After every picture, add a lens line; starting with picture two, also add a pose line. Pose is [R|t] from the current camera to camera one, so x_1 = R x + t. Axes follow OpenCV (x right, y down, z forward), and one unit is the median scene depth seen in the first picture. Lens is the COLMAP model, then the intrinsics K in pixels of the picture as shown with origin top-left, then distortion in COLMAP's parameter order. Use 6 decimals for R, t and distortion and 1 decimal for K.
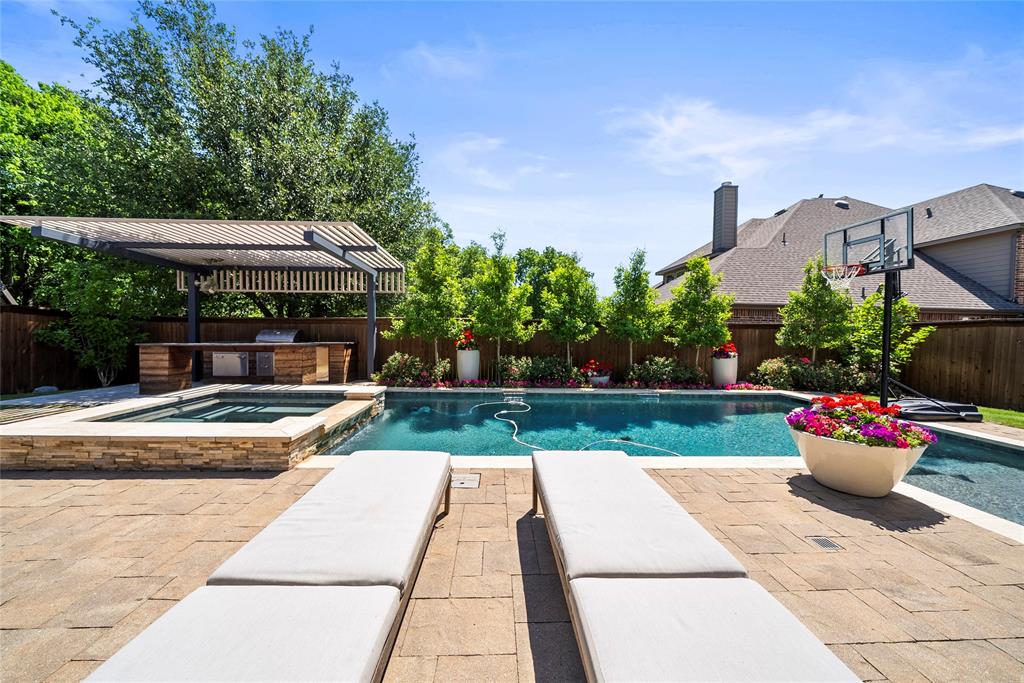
lens RADIAL K [[359.6, 0, 509.6], [0, 359.6, 335.9], [0, 0, 1]] dist [-0.007881, 0.000025]
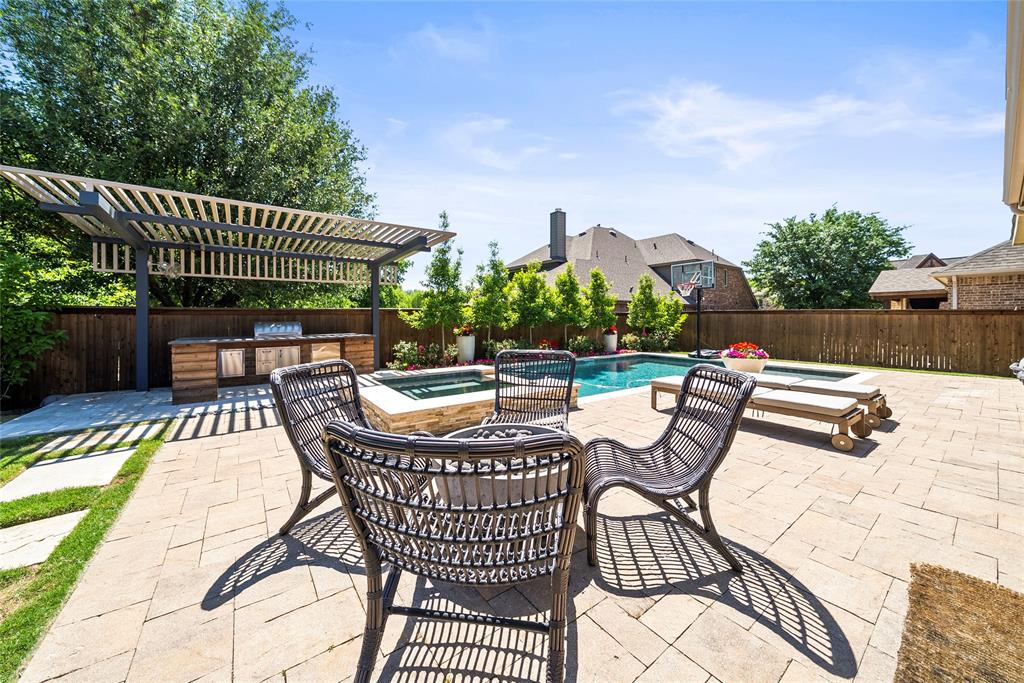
lens RADIAL K [[359.6, 0, 510.6], [0, 359.6, 318.8], [0, 0, 1]] dist [-0.007881, 0.000025]
pose [[0.833445, -0.013876, 0.552429, -0.654764], [0.019695, 0.999795, -0.004600, -0.009522], [-0.552252, 0.014713, 0.833547, -0.080470]]
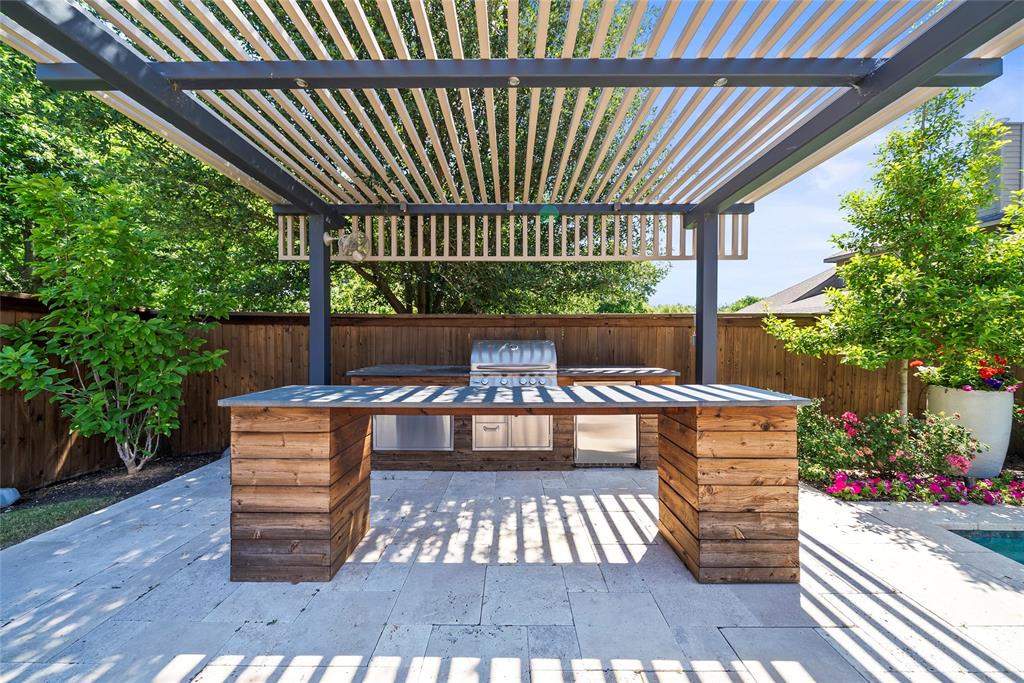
lens RADIAL K [[359.6, 0, 513.3], [0, 359.6, 333.7], [0, 0, 1]] dist [-0.007881, 0.000025]
pose [[0.998430, -0.005375, -0.055764, -0.620227], [0.004514, 0.999869, -0.015551, -0.019427], [0.055840, 0.015275, 0.998323, 0.565576]]
